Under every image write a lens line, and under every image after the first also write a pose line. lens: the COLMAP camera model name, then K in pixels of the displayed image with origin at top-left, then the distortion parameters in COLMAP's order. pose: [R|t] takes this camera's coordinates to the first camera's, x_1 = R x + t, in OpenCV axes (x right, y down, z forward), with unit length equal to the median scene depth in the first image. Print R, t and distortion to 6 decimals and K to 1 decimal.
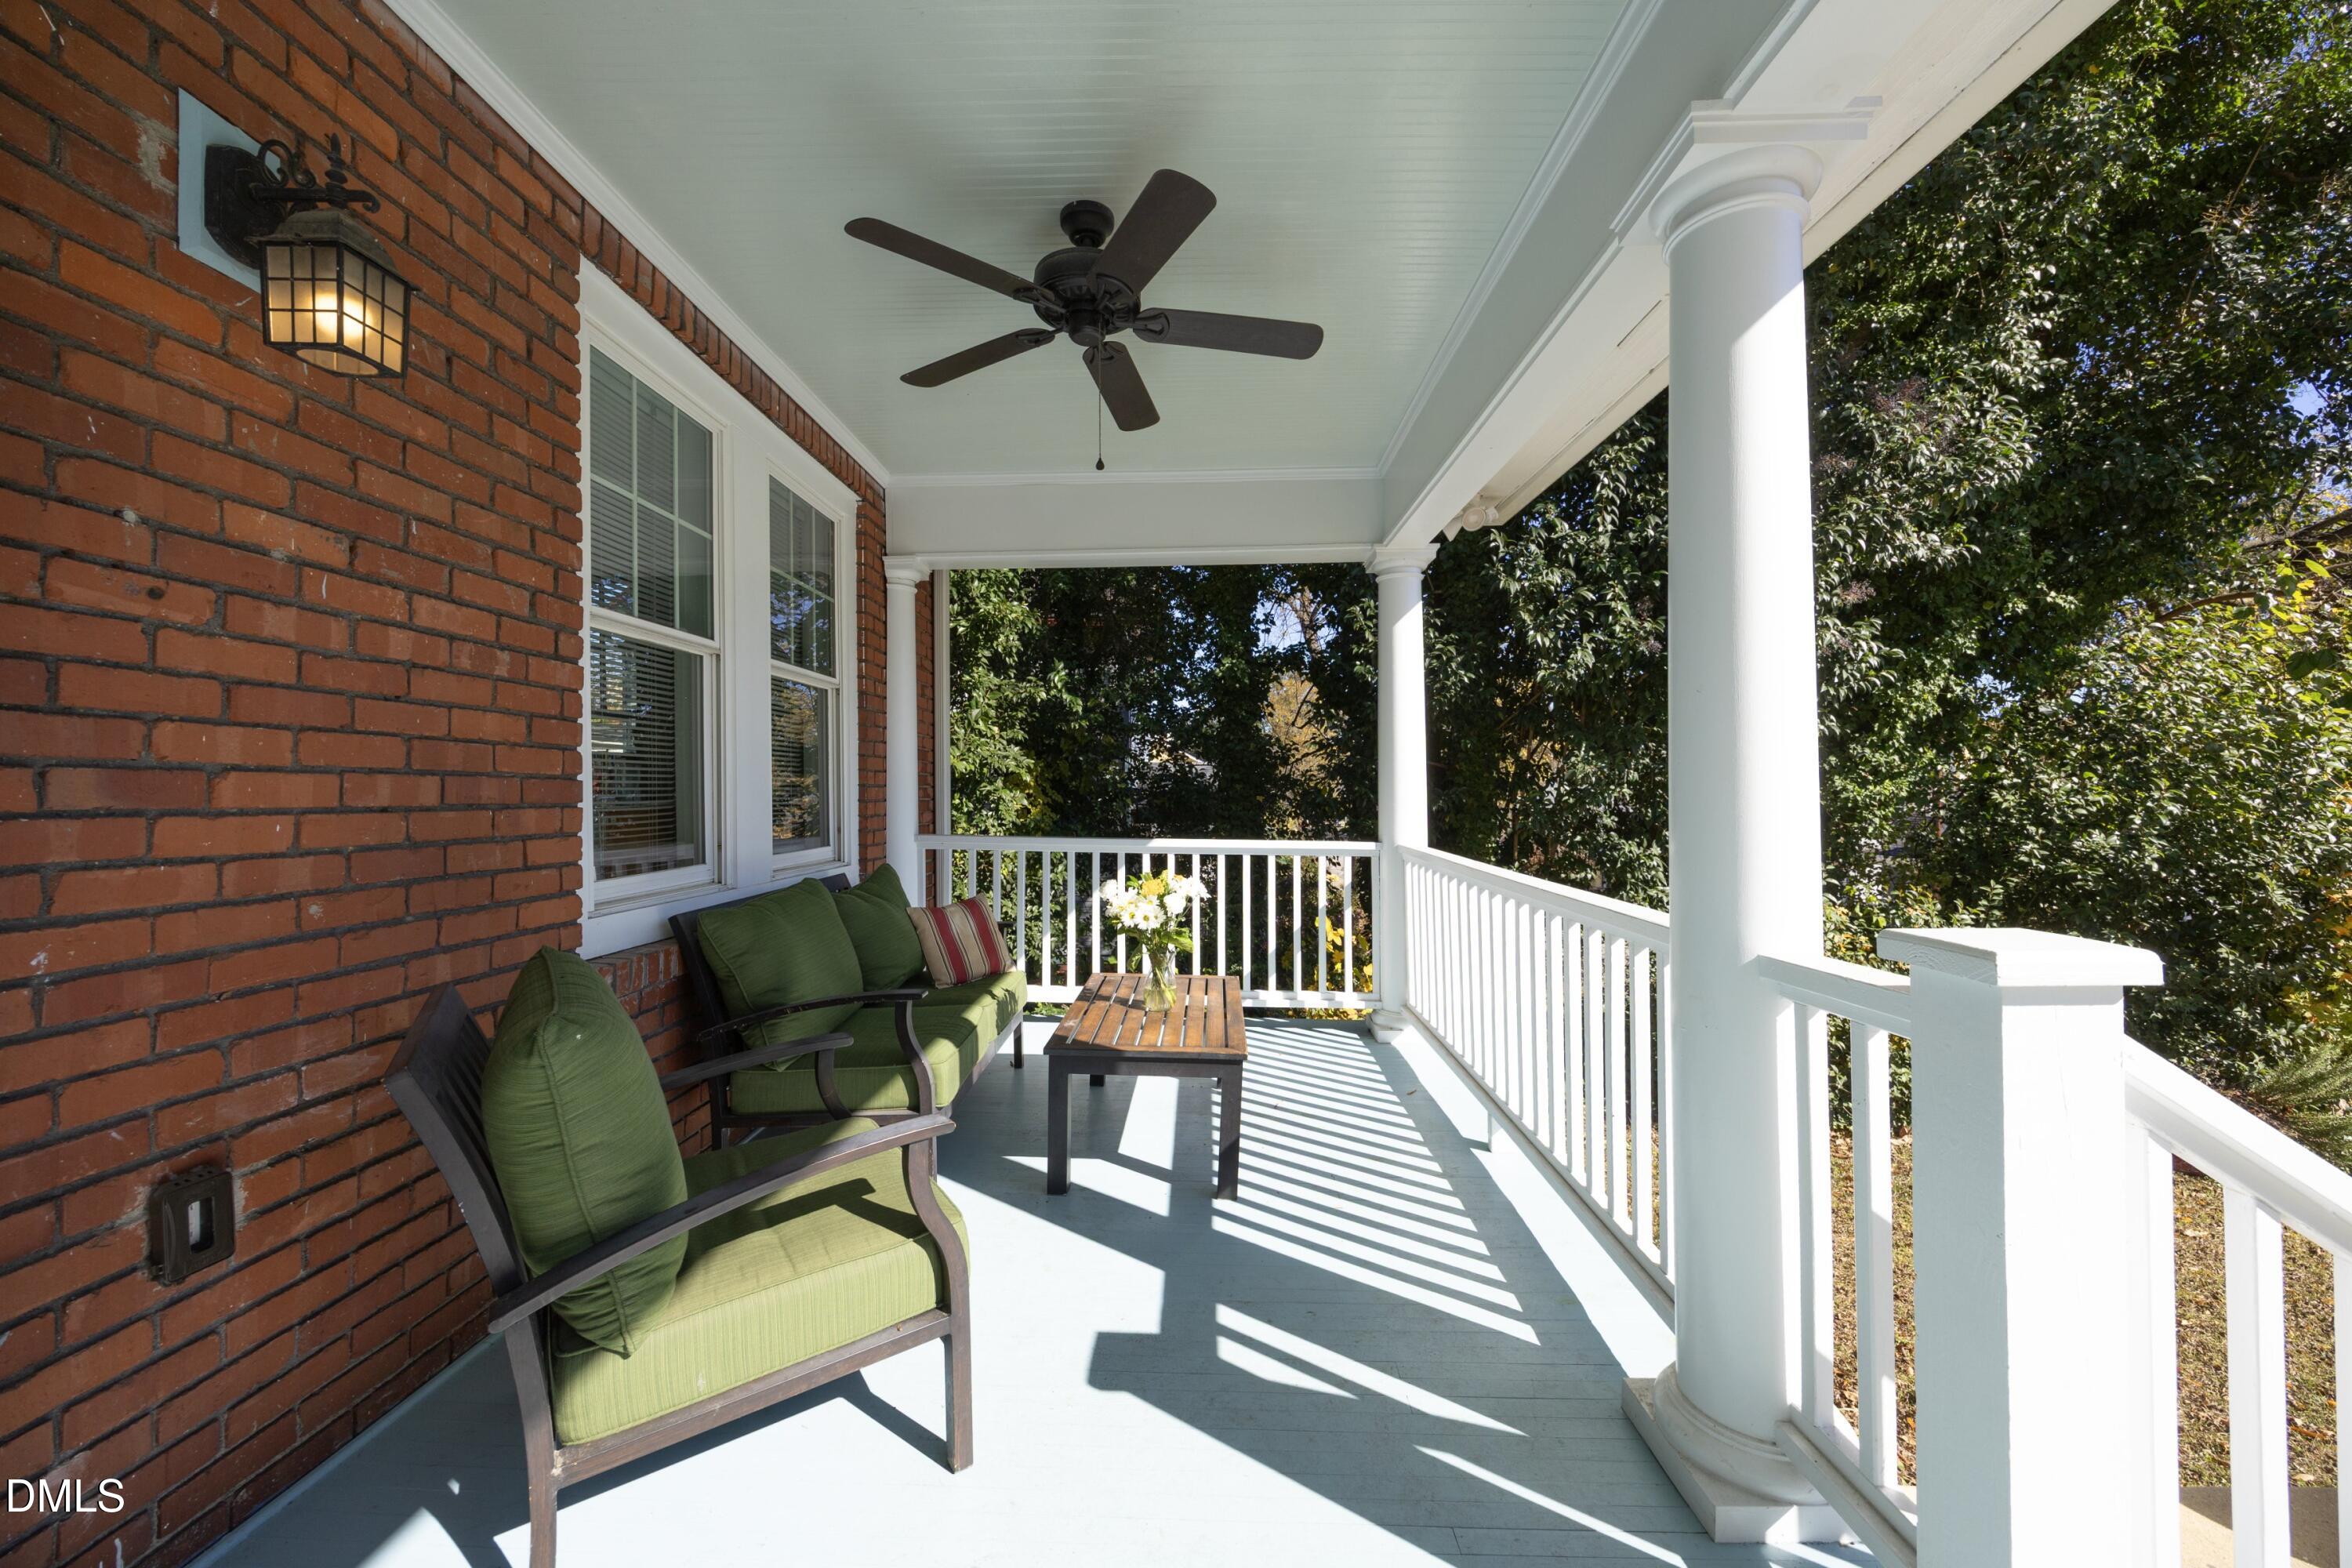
lens RADIAL K [[934.1, 0, 1179.5], [0, 934.1, 783.5], [0, 0, 1]] dist [0.000847, -0.000056]
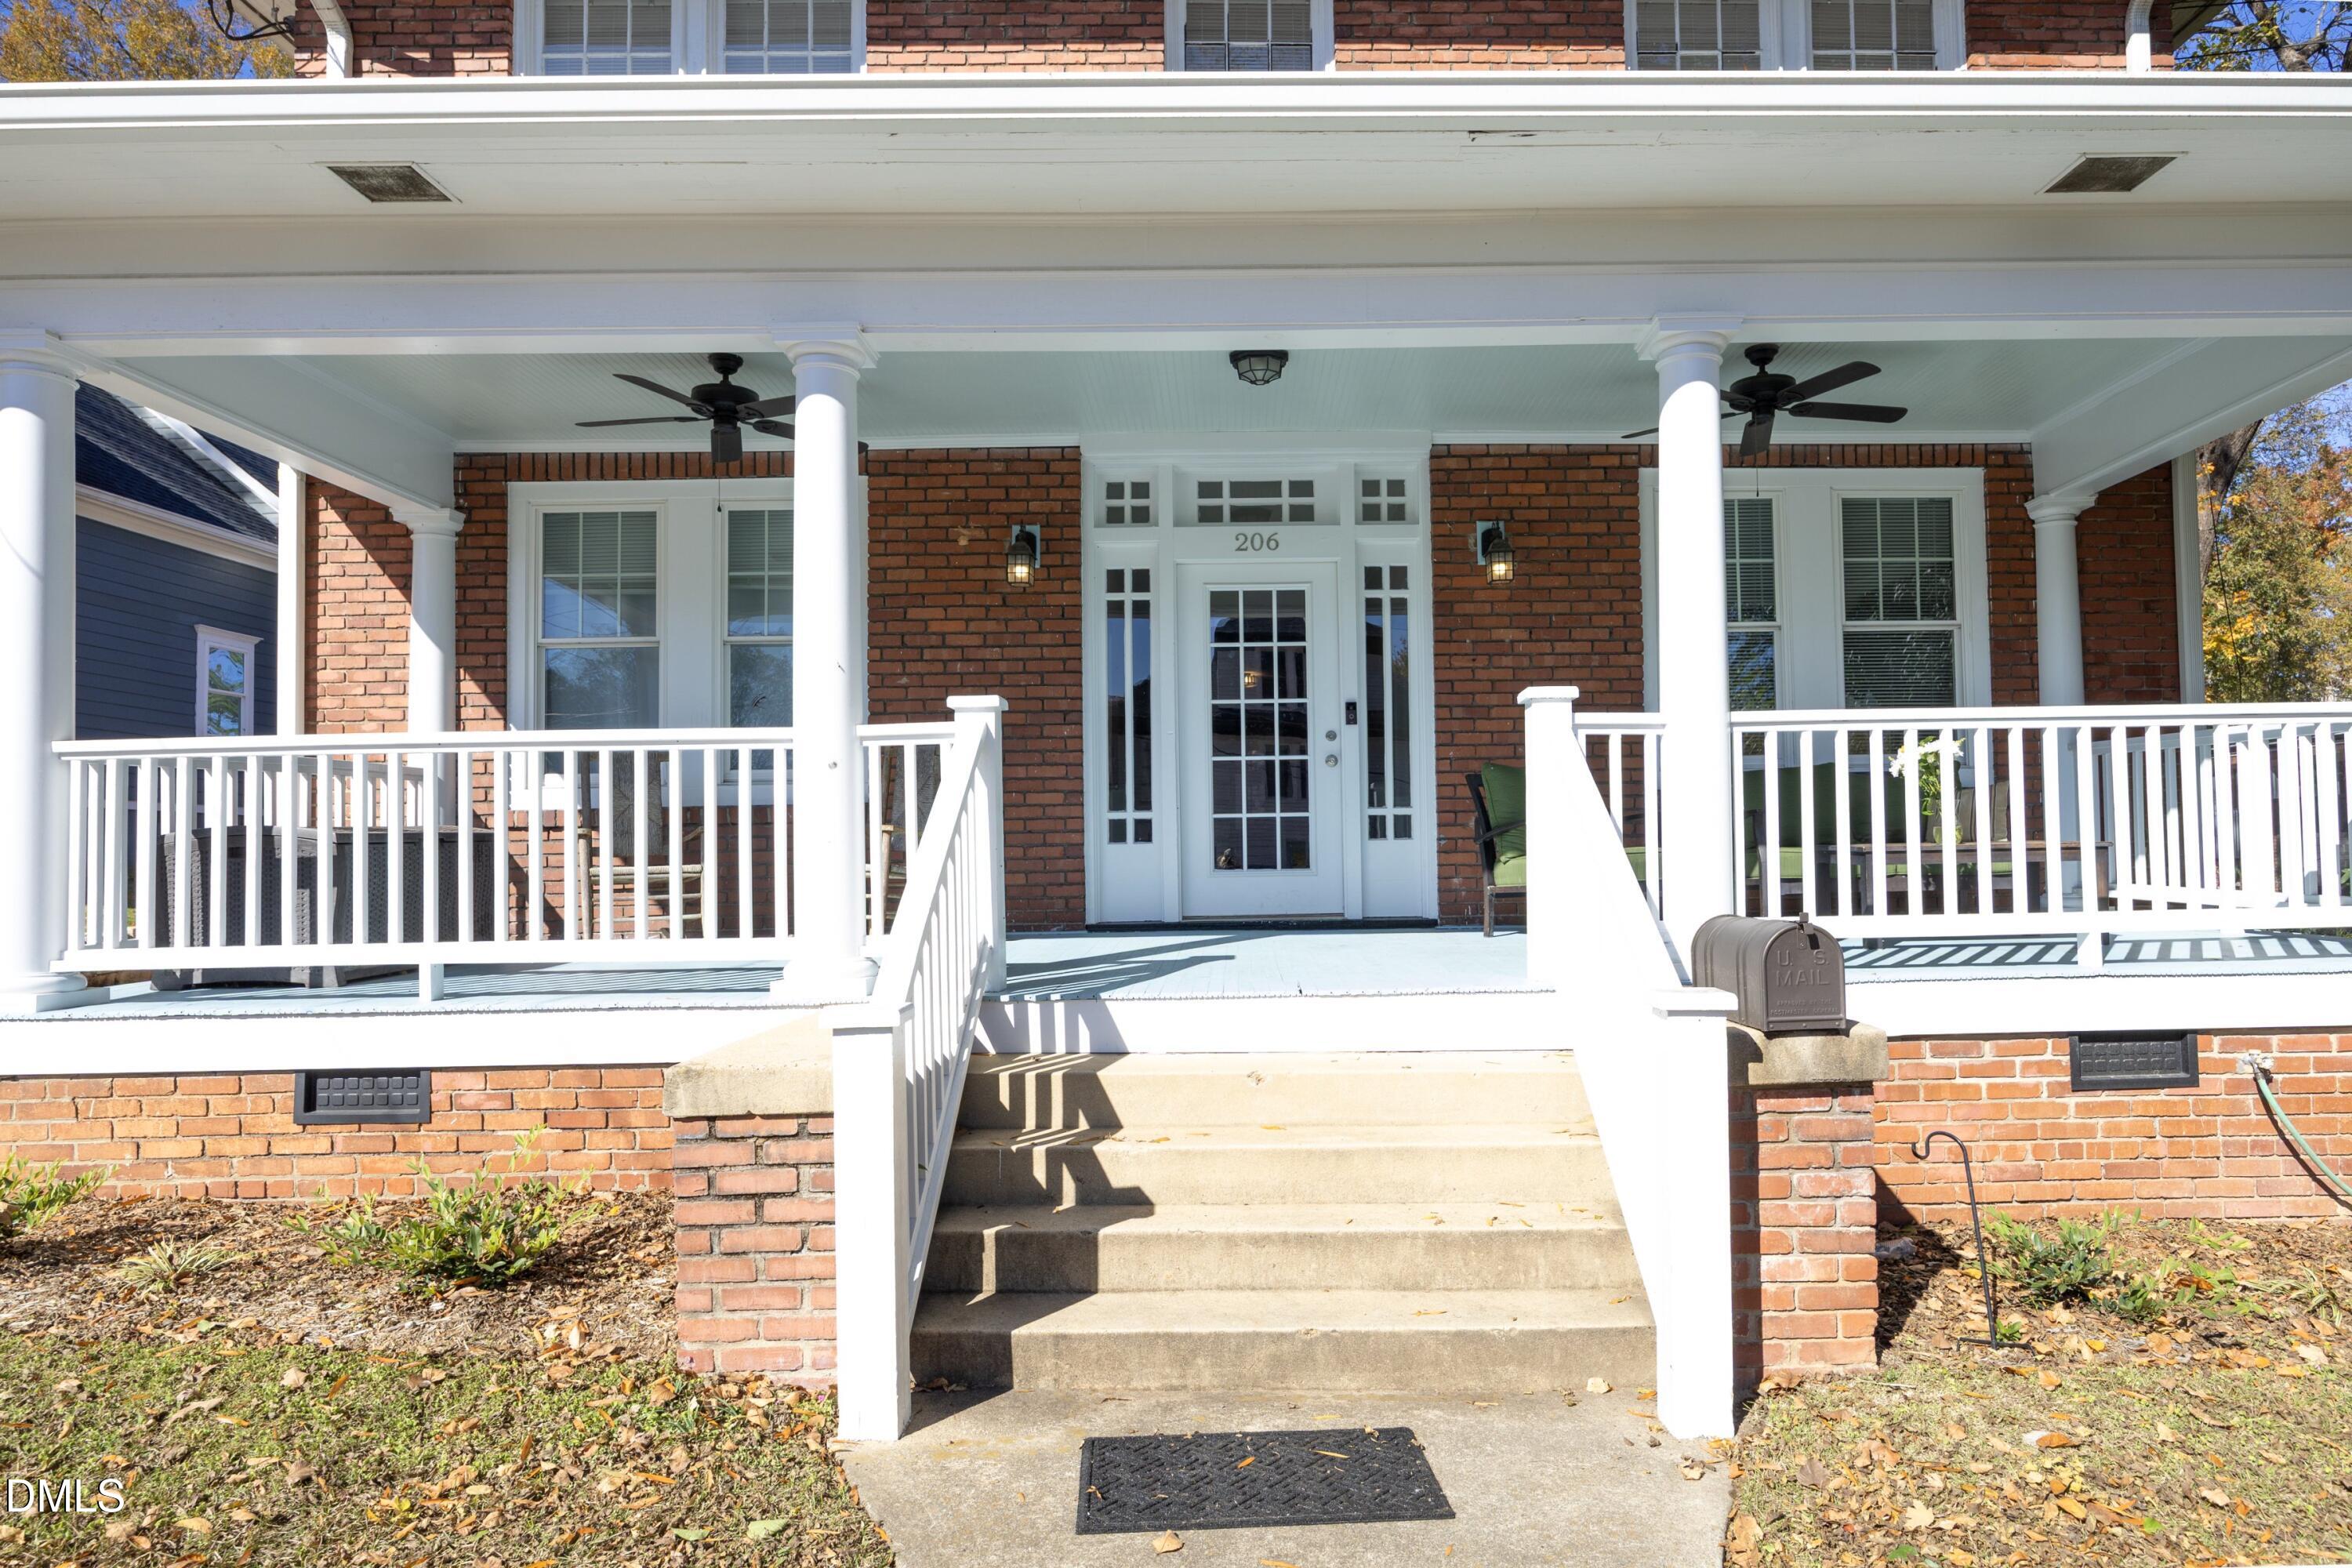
lens RADIAL K [[934.1, 0, 1181.9], [0, 934.1, 787.3], [0, 0, 1]] dist [0.000847, -0.000056]
pose [[0.037467, -0.014029, -0.999199, 2.268822], [0.019768, 0.999716, -0.013295, 0.292111], [0.999102, -0.019254, 0.037734, -0.276414]]
